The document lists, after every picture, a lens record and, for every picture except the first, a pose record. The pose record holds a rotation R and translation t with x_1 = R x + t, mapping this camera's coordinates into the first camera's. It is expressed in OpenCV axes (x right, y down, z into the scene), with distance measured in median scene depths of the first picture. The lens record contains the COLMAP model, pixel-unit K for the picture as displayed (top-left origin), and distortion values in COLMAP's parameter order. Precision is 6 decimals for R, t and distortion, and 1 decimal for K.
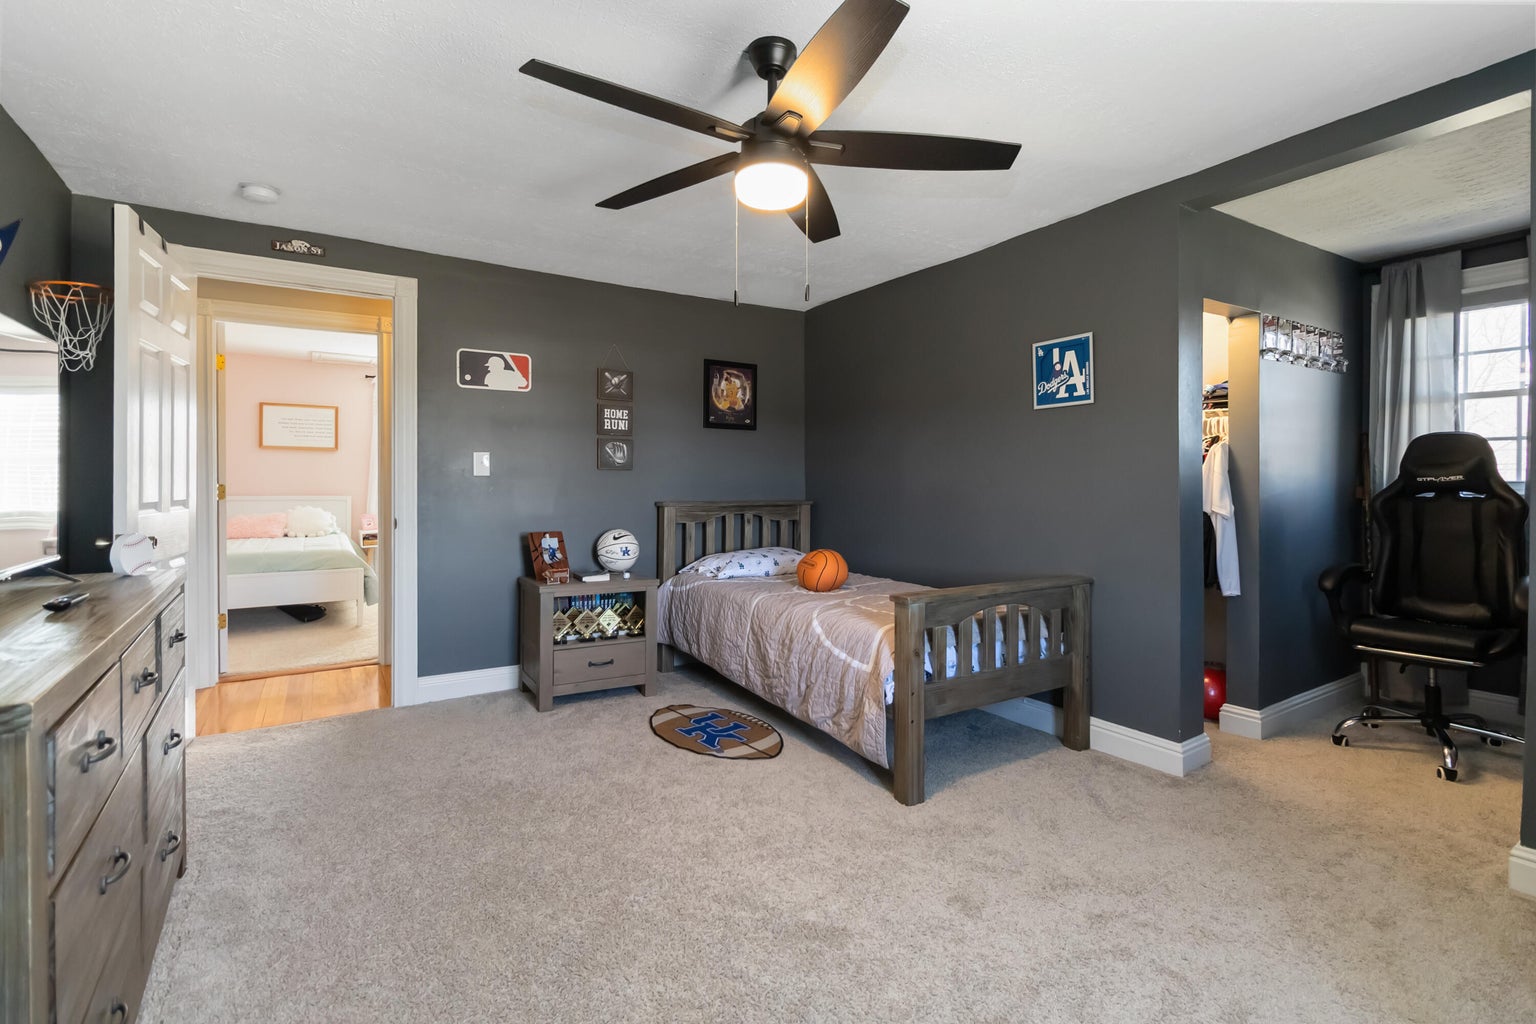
lens RADIAL K [[715.4, 0, 765.2], [0, 715.4, 499.2], [0, 0, 1]] dist [0.001513, -0.000143]
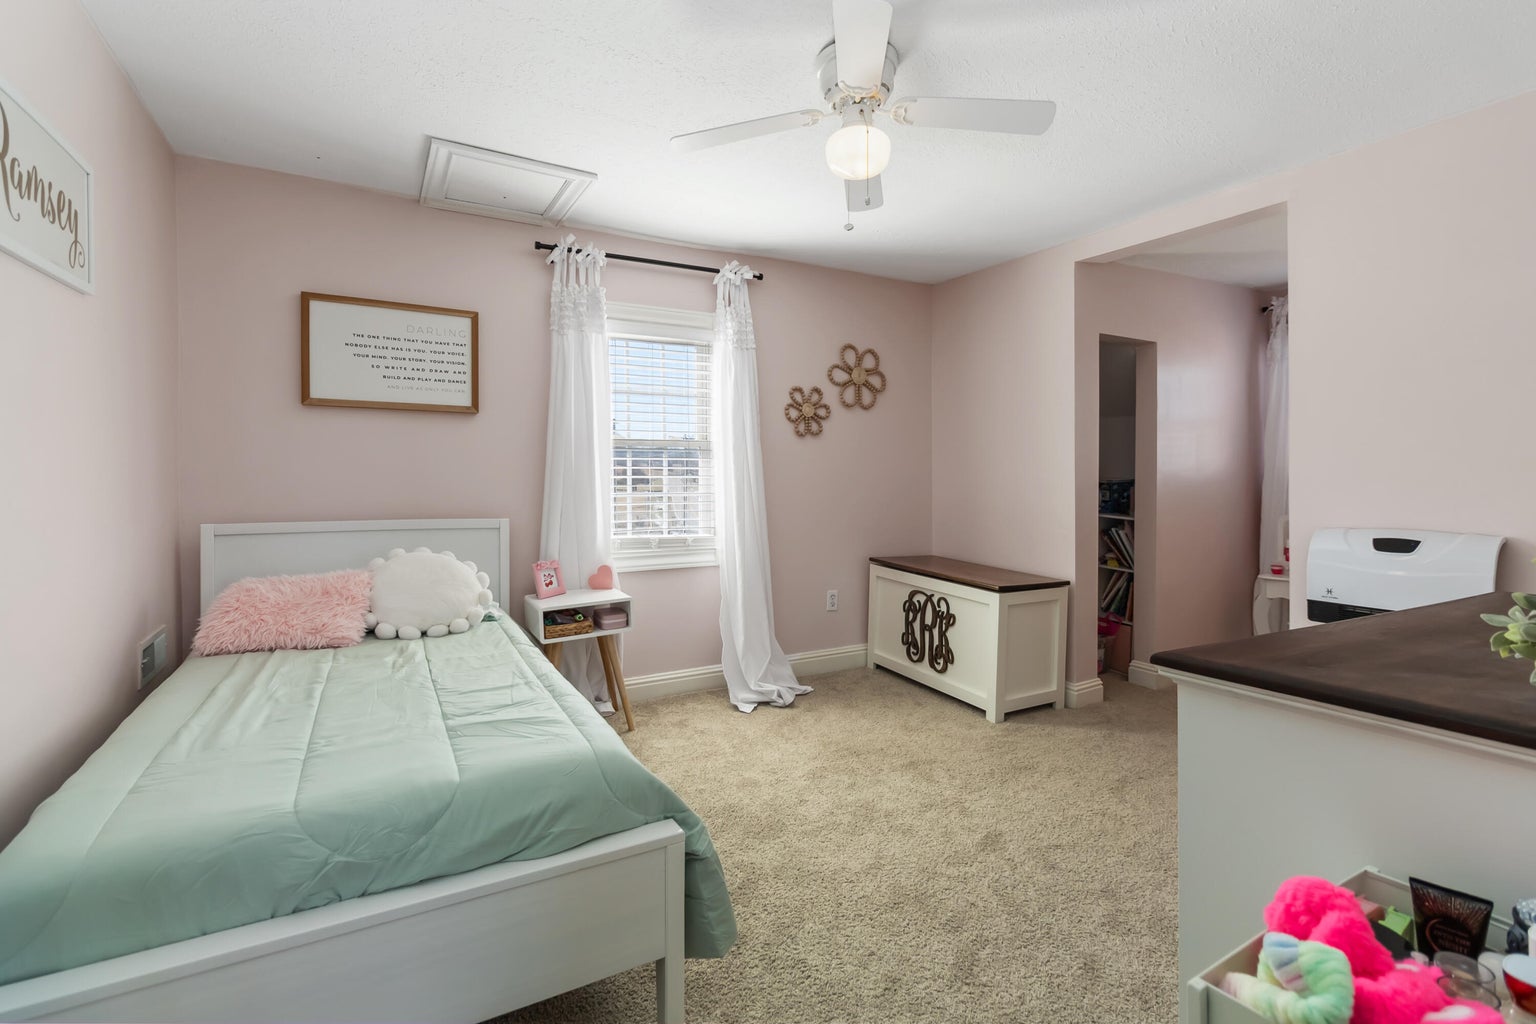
lens RADIAL K [[715.4, 0, 770.2], [0, 715.4, 500.8], [0, 0, 1]] dist [0.001513, -0.000143]
pose [[0.998447, -0.006609, -0.055318, -0.588066], [0.006895, 0.999964, 0.004988, -0.023346], [0.055283, -0.005362, 0.998456, 0.853802]]
